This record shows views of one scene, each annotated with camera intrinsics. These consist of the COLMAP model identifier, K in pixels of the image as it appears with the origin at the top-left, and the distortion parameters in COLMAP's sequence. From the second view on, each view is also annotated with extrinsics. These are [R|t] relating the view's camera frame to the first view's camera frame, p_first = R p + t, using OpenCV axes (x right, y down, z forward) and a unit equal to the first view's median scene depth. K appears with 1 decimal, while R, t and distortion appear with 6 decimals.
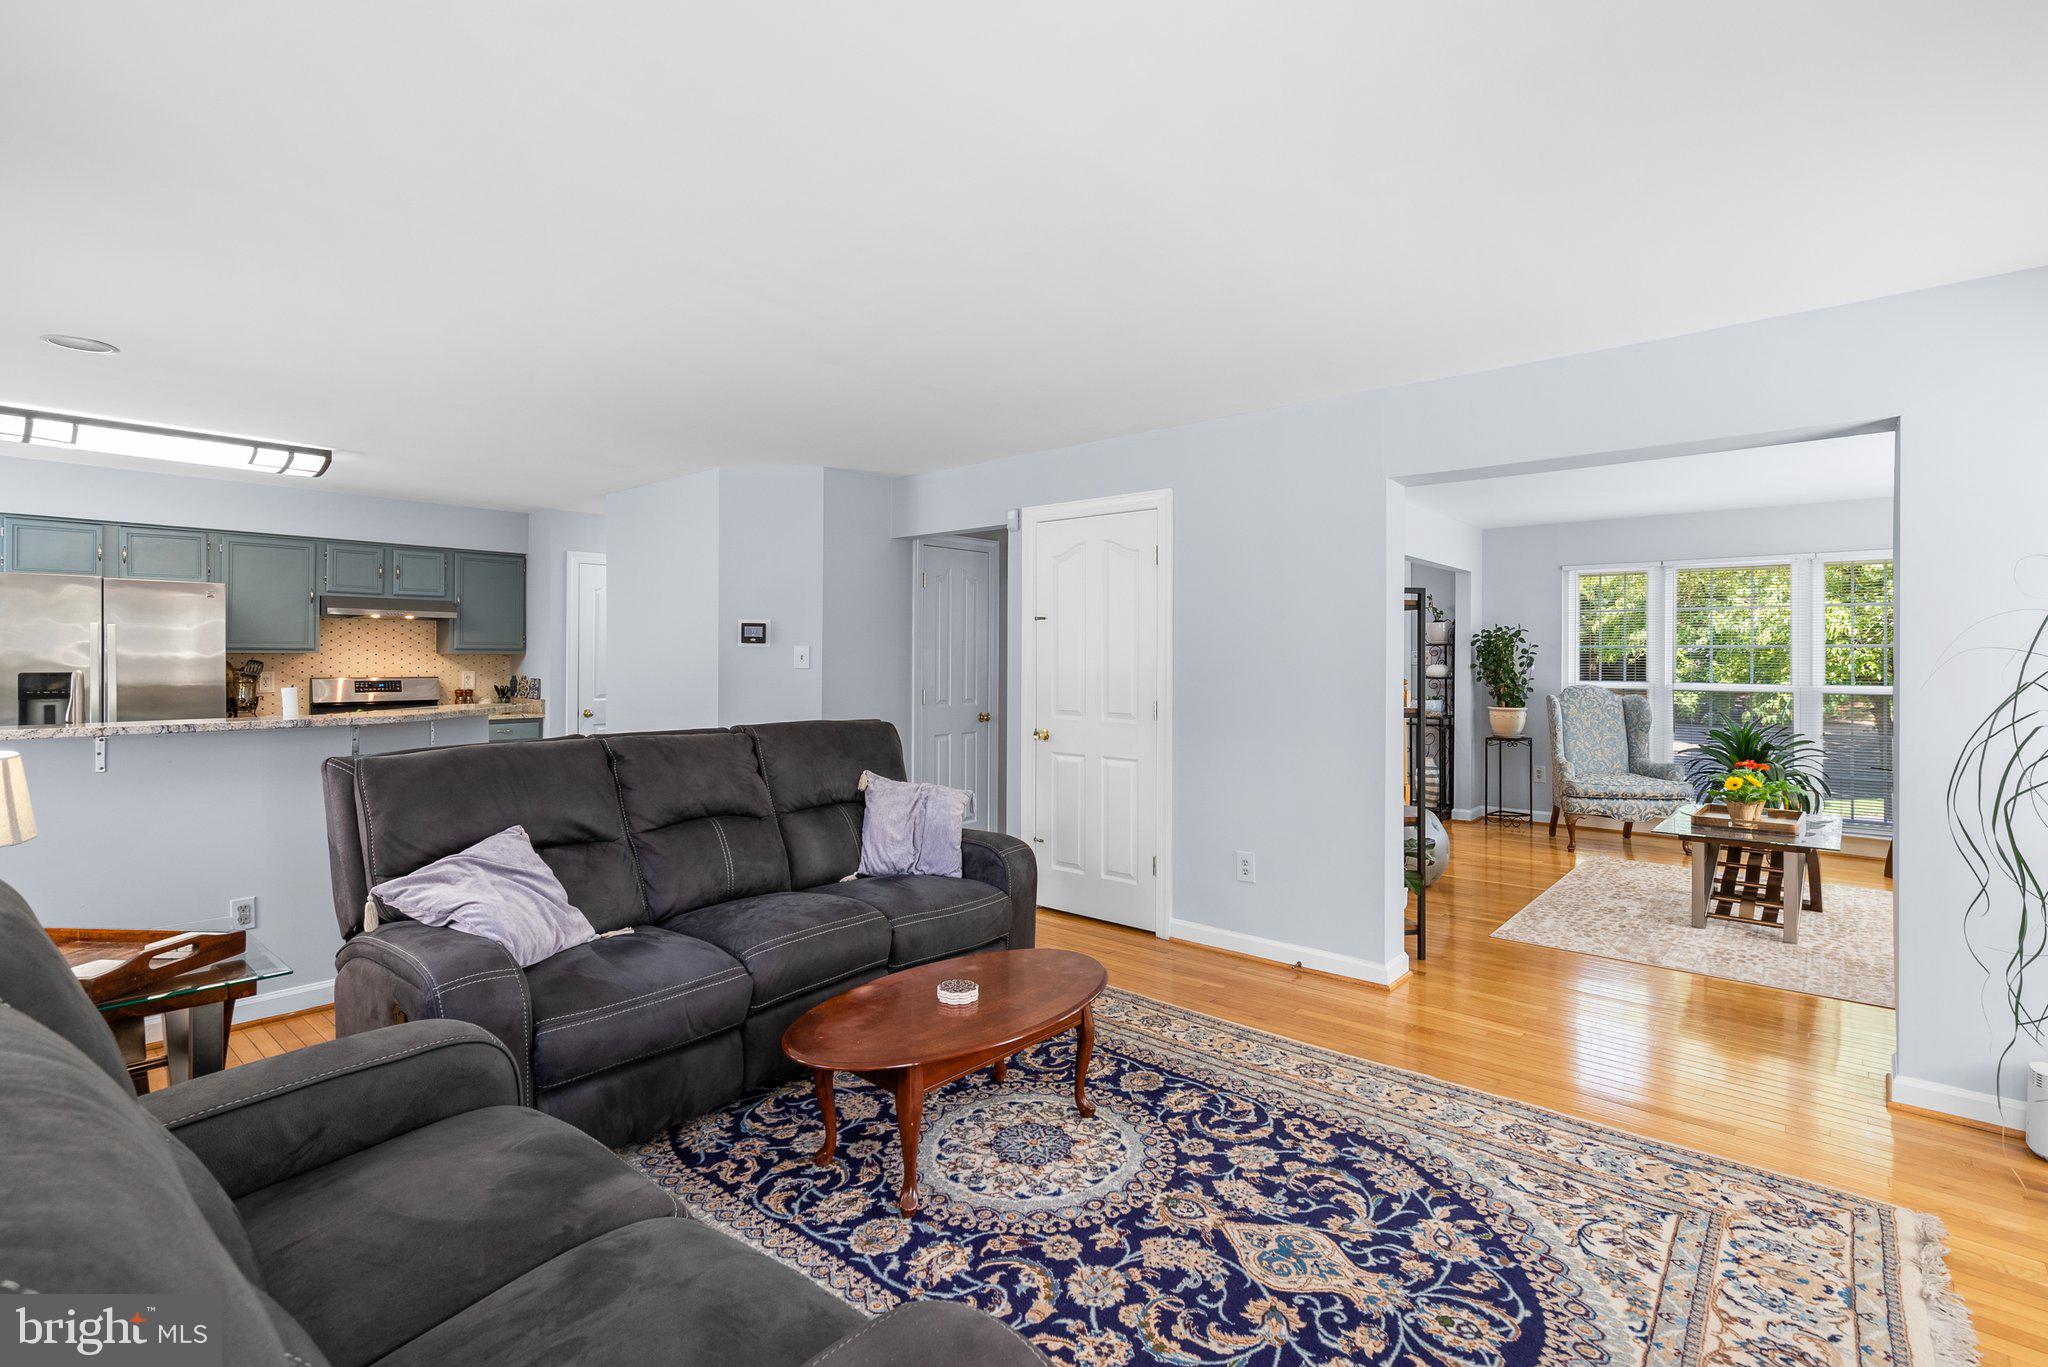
lens RADIAL K [[940.7, 0, 1024.3], [0, 940.7, 654.0], [0, 0, 1]] dist [-0.008651, 0.003294]
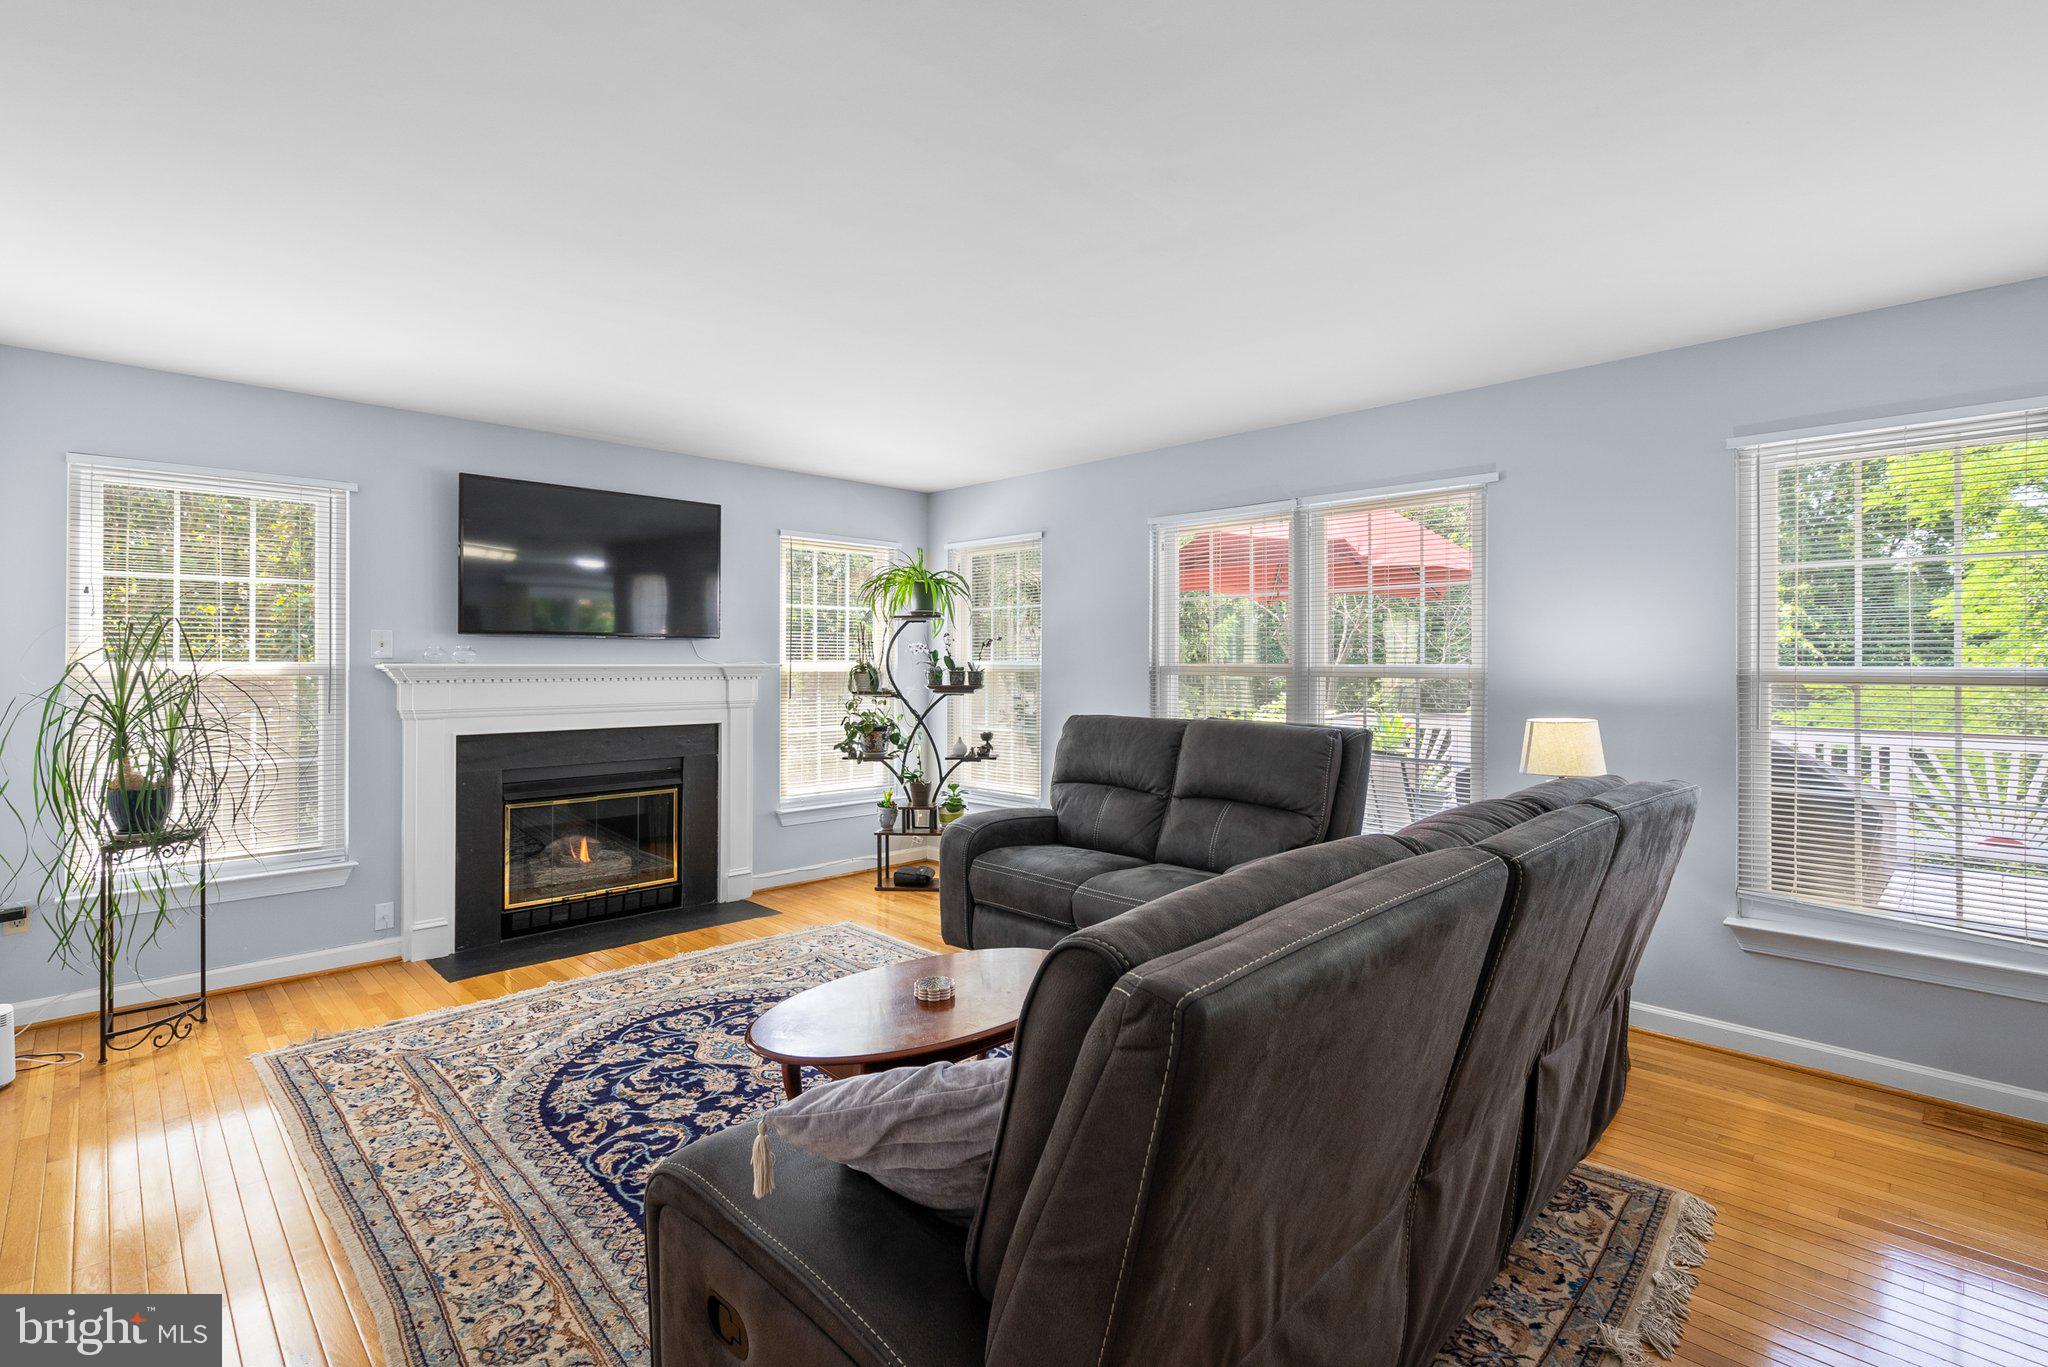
lens RADIAL K [[940.7, 0, 1037.3], [0, 940.7, 672.6], [0, 0, 1]] dist [-0.008651, 0.003294]
pose [[-0.997892, -0.004928, 0.064714, -0.244531], [-0.004236, 0.999932, 0.010832, 0.010912], [-0.064763, 0.010535, -0.997845, 2.003398]]
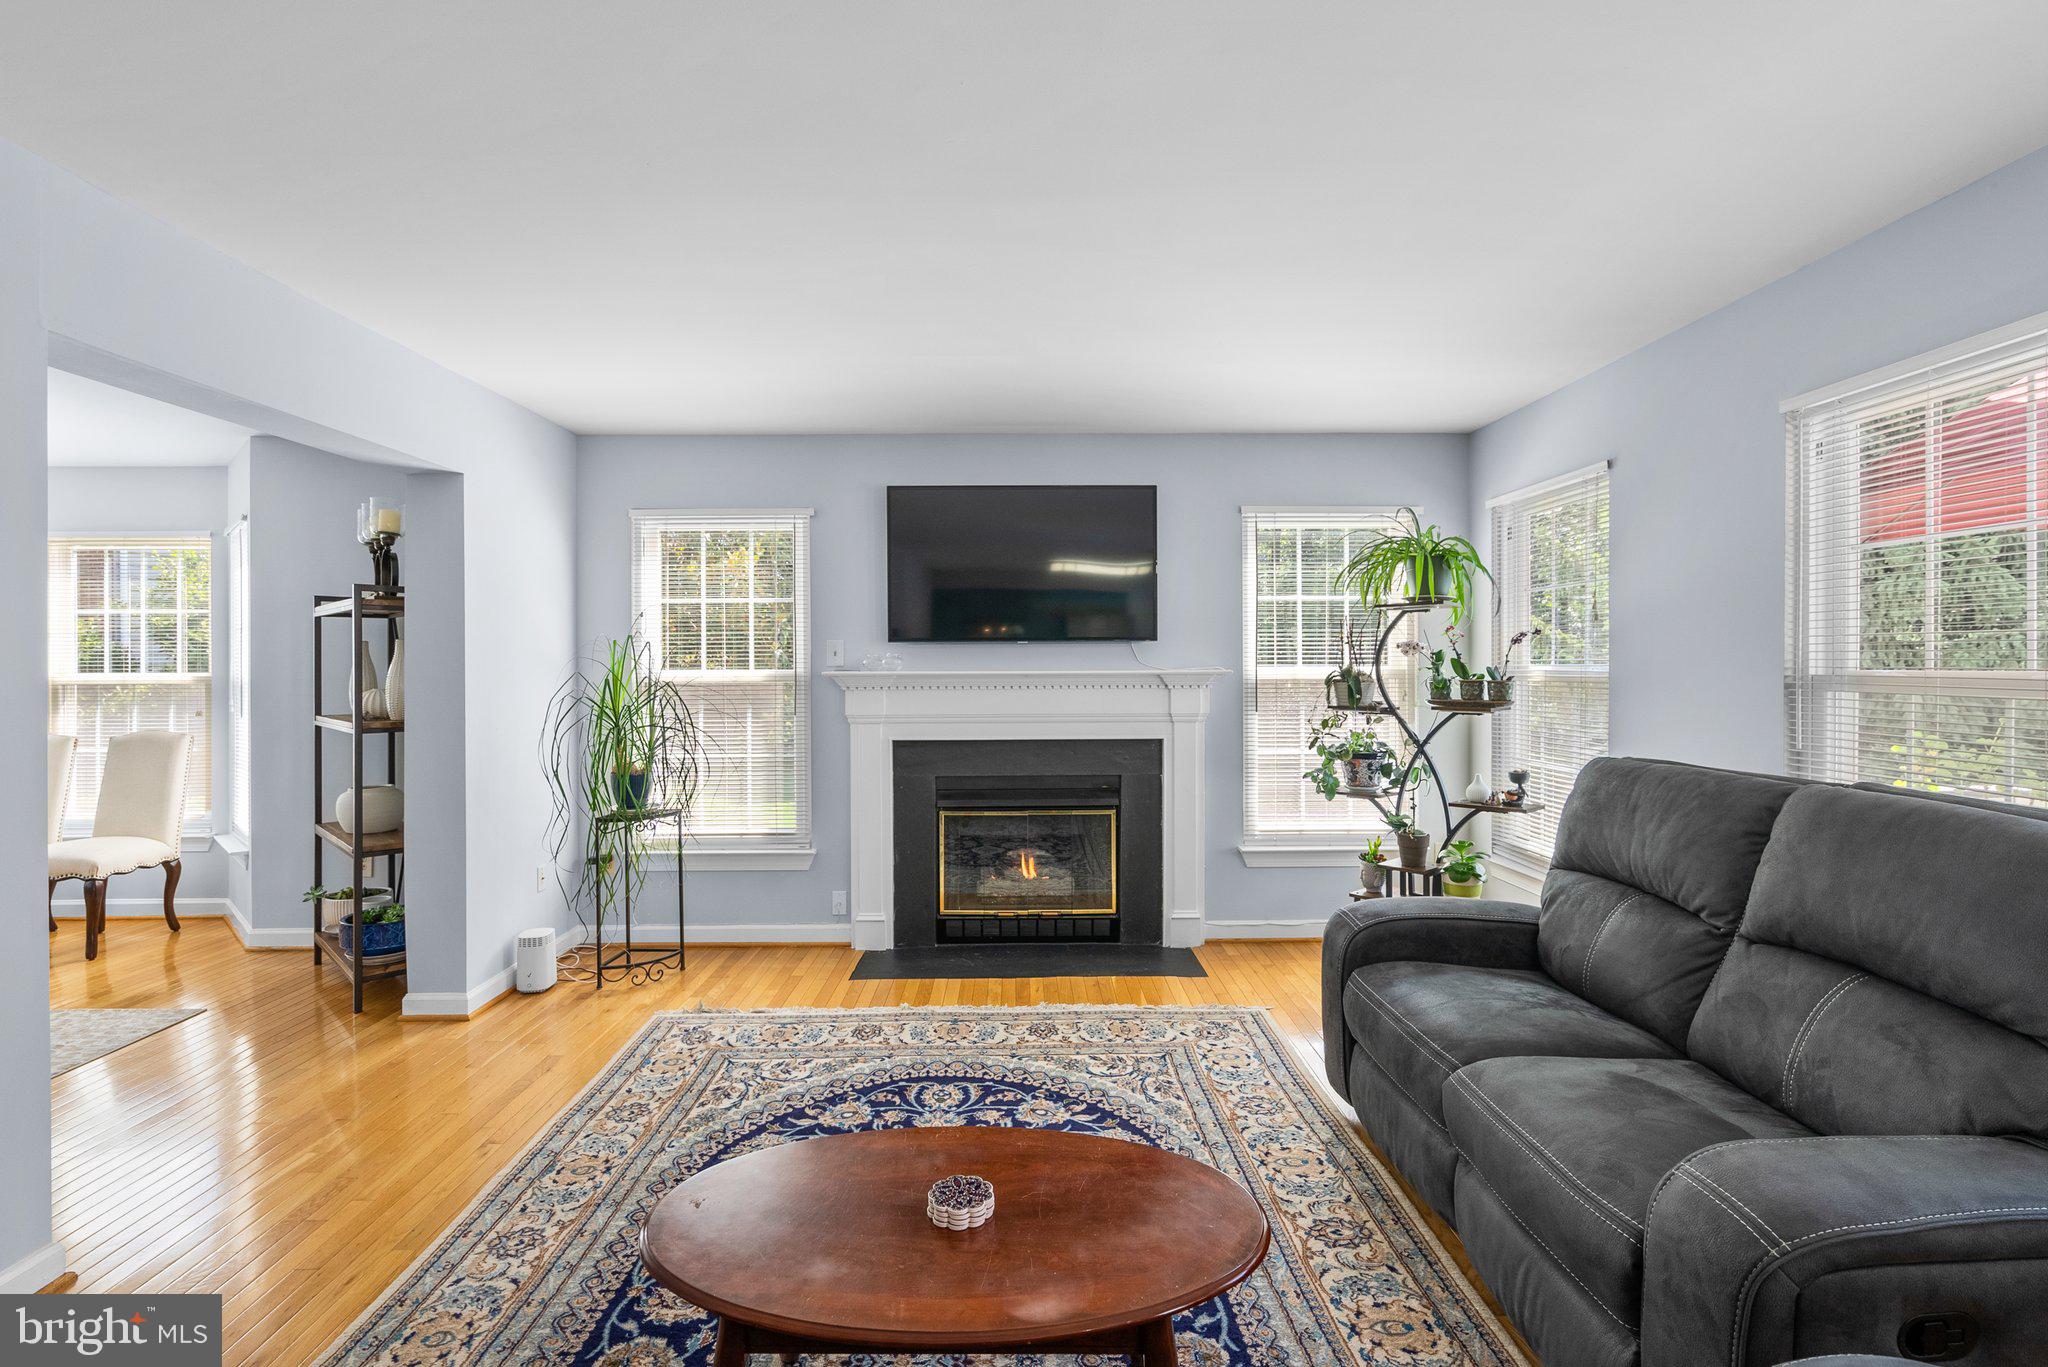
lens RADIAL K [[940.7, 0, 1031.4], [0, 940.7, 673.5], [0, 0, 1]] dist [-0.008651, 0.003294]
pose [[-0.668609, -0.007412, 0.743577, -0.563995], [0.001581, 0.999934, 0.011390, 0.003439], [-0.743613, 0.008791, -0.668553, 1.385830]]
